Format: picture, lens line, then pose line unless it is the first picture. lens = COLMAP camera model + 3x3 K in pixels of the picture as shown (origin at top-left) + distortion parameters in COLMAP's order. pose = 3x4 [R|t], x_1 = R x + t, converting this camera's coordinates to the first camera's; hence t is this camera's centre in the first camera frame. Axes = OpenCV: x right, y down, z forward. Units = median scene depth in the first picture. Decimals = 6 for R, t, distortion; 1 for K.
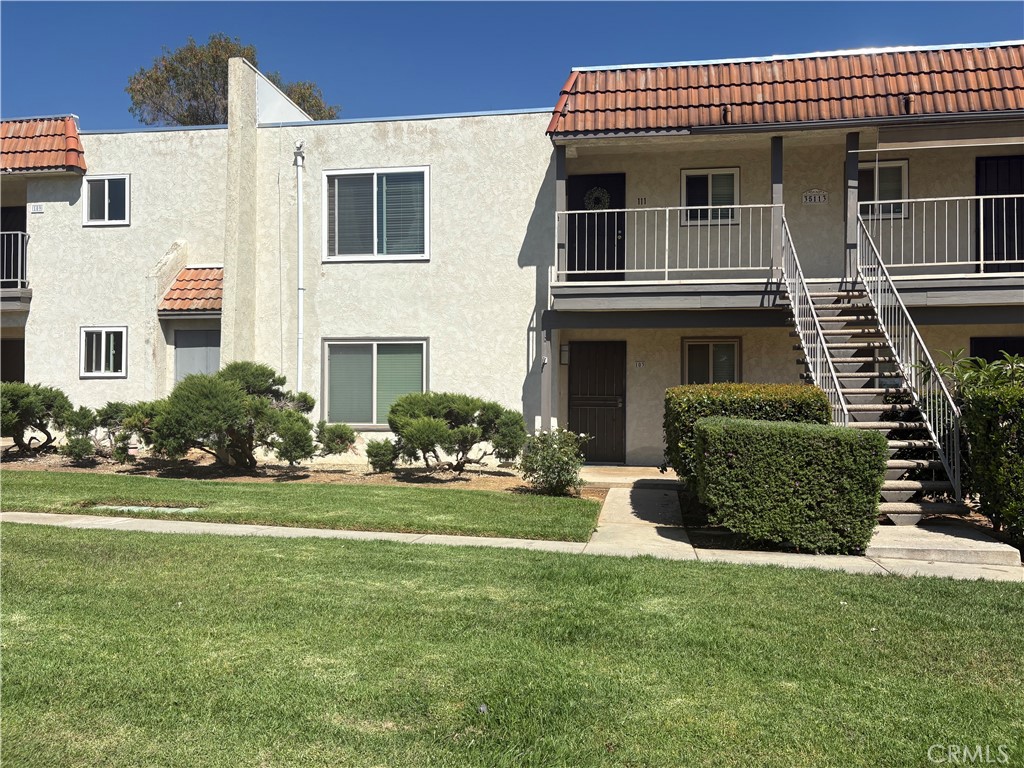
lens RADIAL K [[781.9, 0, 510.3], [0, 781.9, 396.5], [0, 0, 1]] dist [0.062474, -0.073676]
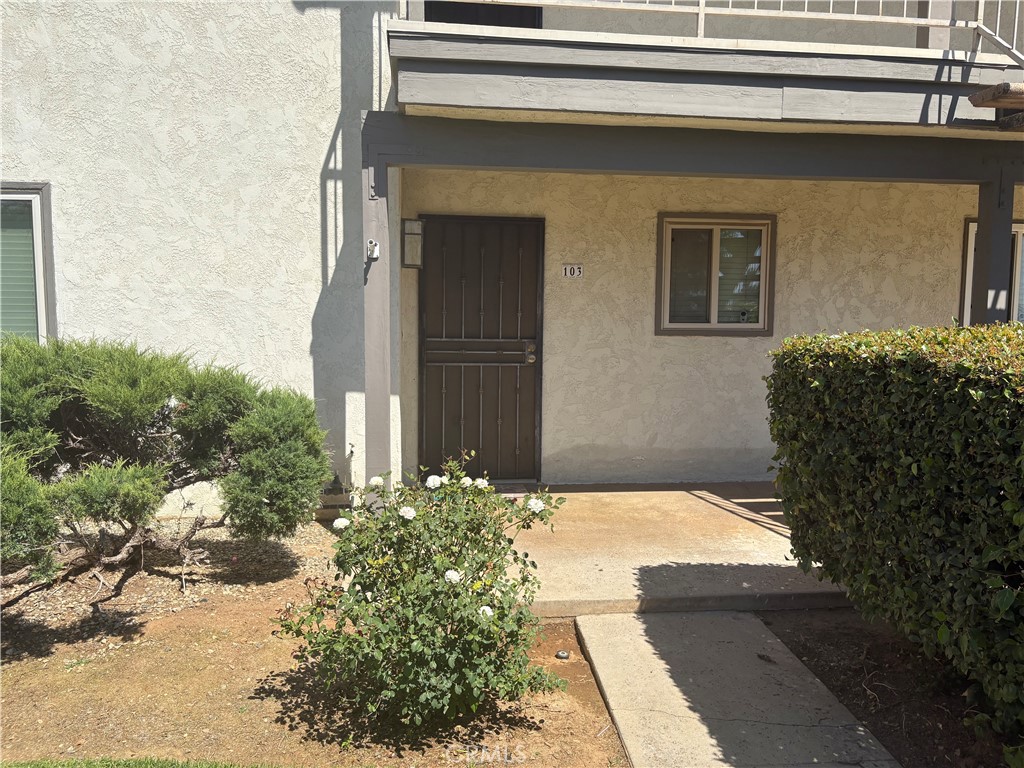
lens RADIAL K [[781.9, 0, 510.3], [0, 781.9, 396.5], [0, 0, 1]] dist [0.062474, -0.073676]
pose [[0.966714, -0.023030, 0.254822, 0.010309], [-0.003512, 0.994653, 0.103216, -0.015036], [-0.255836, -0.100676, 0.961464, 0.575238]]
